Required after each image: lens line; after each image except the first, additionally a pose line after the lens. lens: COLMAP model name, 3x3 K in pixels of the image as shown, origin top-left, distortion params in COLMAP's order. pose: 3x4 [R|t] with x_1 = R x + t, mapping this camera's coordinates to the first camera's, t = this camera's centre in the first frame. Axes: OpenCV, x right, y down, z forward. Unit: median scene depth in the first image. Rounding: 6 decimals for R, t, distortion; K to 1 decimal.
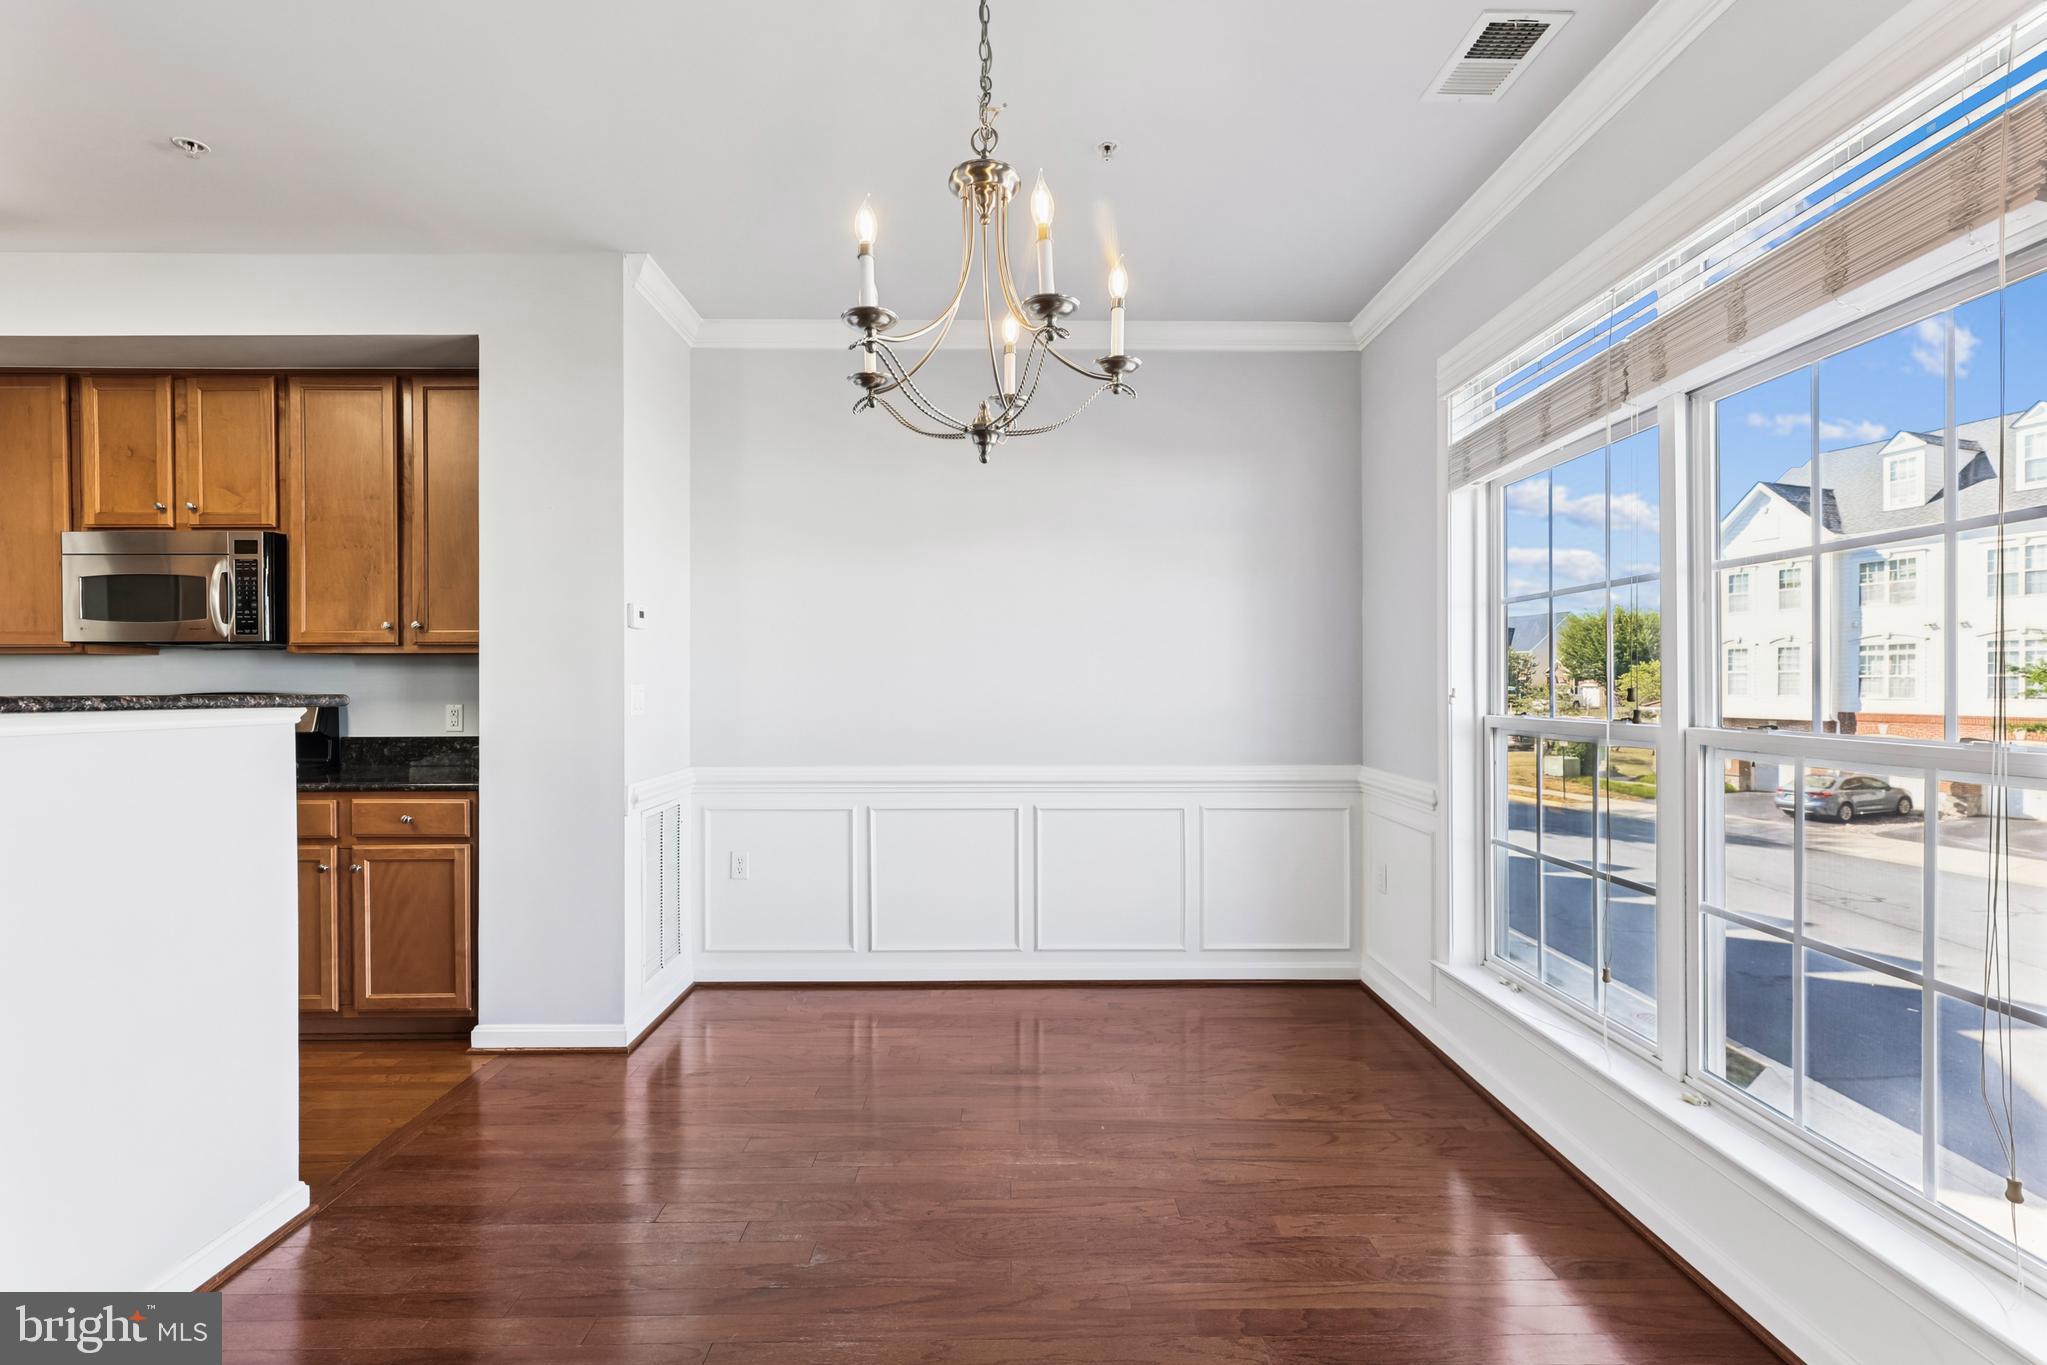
lens RADIAL K [[959.1, 0, 1008.7], [0, 959.1, 680.0], [0, 0, 1]] dist [-0.001178, -0.000522]
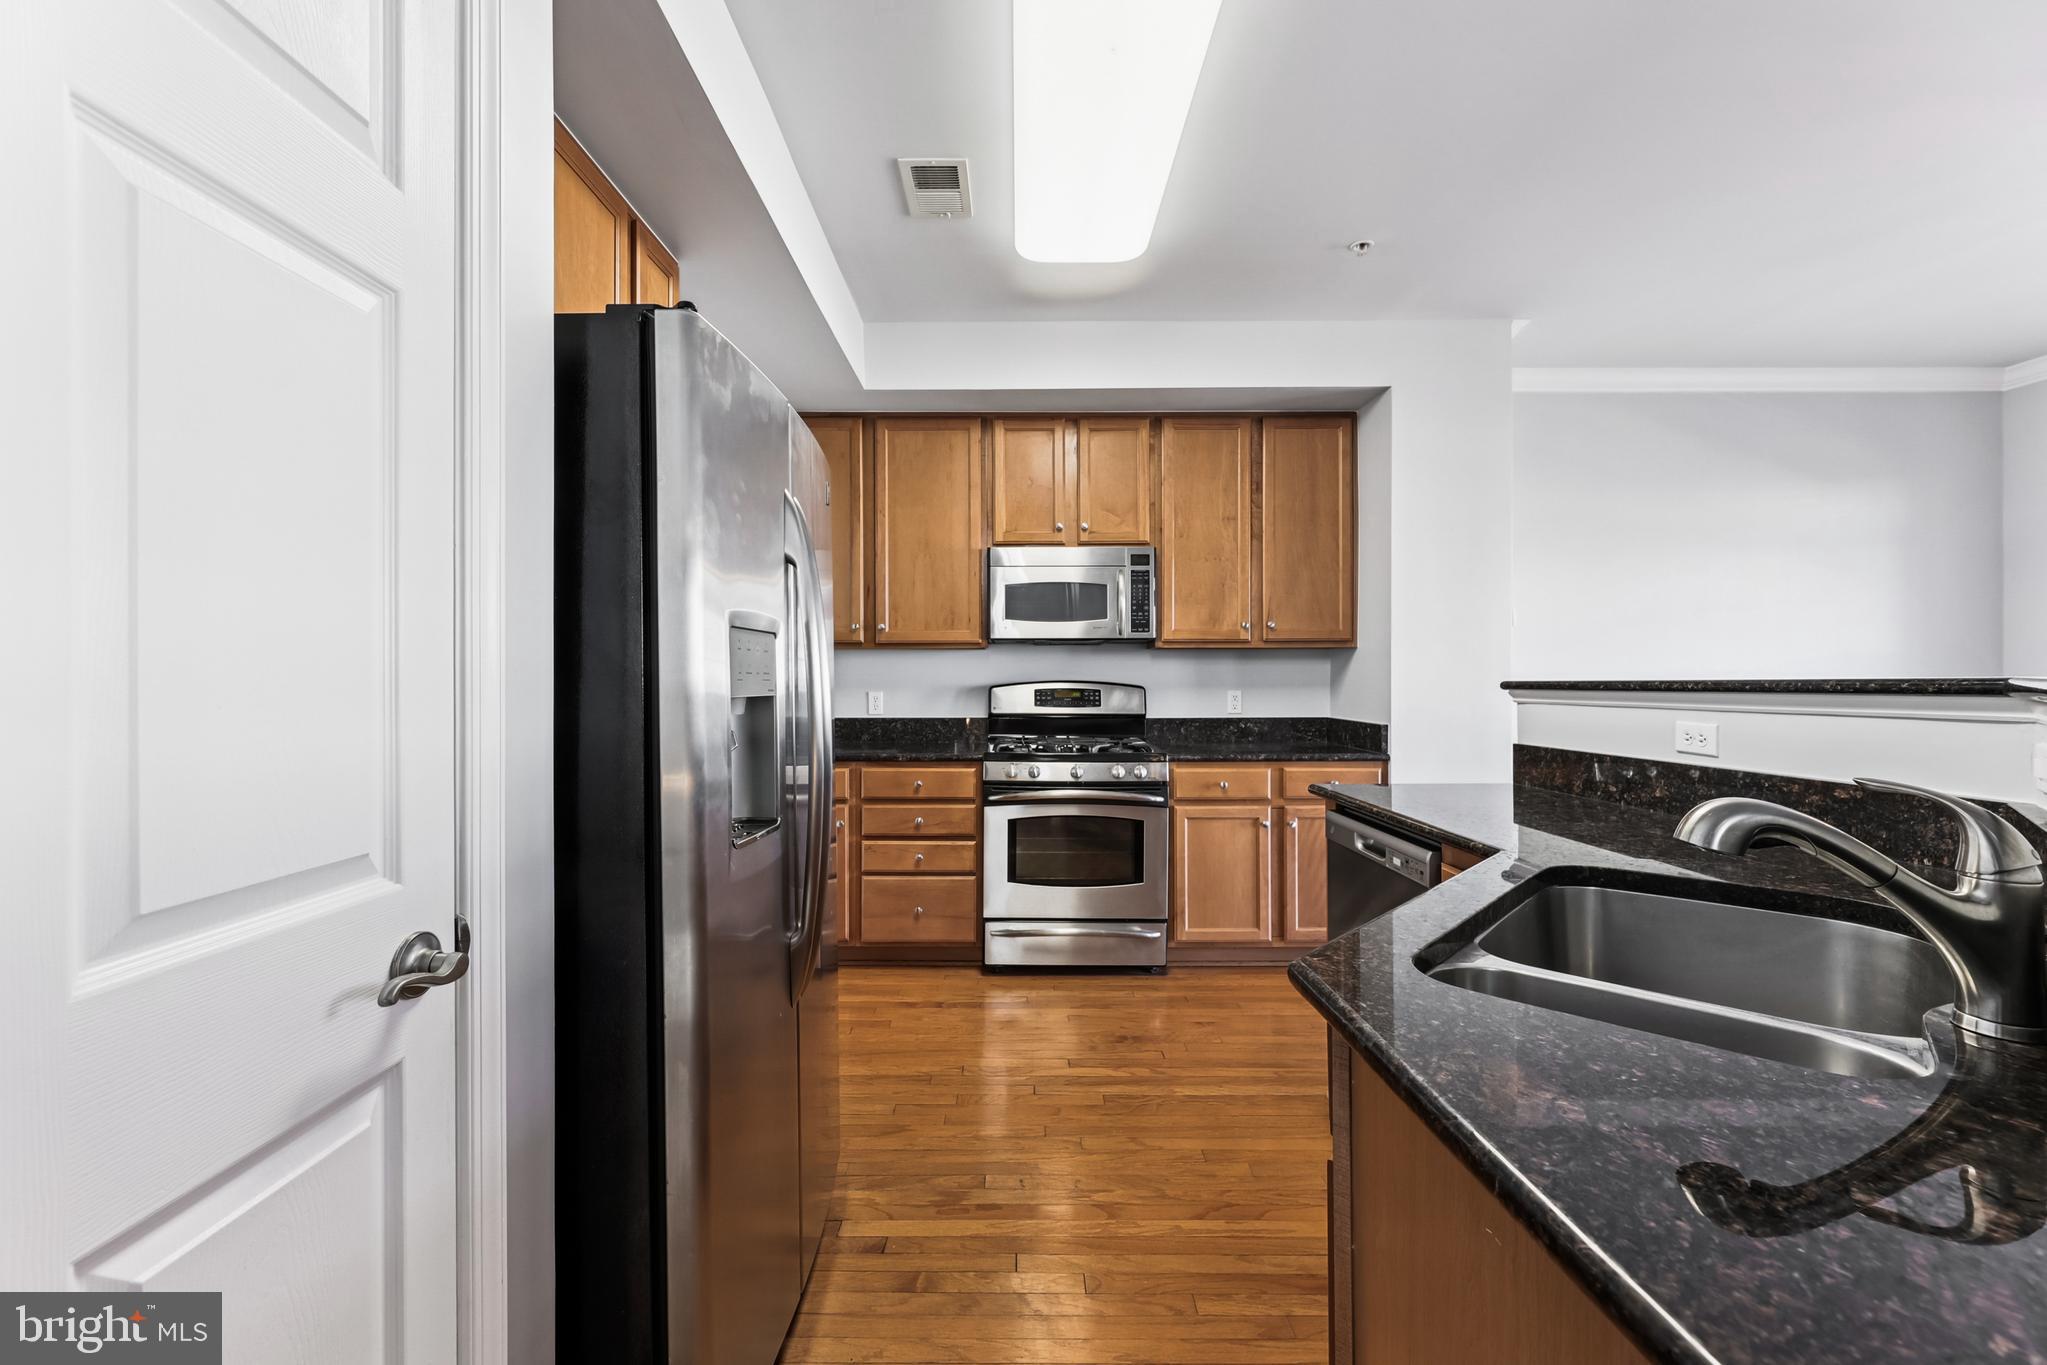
lens RADIAL K [[831.6, 0, 1028.7], [0, 831.6, 683.5], [0, 0, 1]] dist [-0.001176, 0.000282]
pose [[0.999871, -0.000949, -0.016011, -0.918929], [0.001072, 0.999970, 0.007659, 0.009111], [0.016004, -0.007675, 0.999842, -0.055169]]
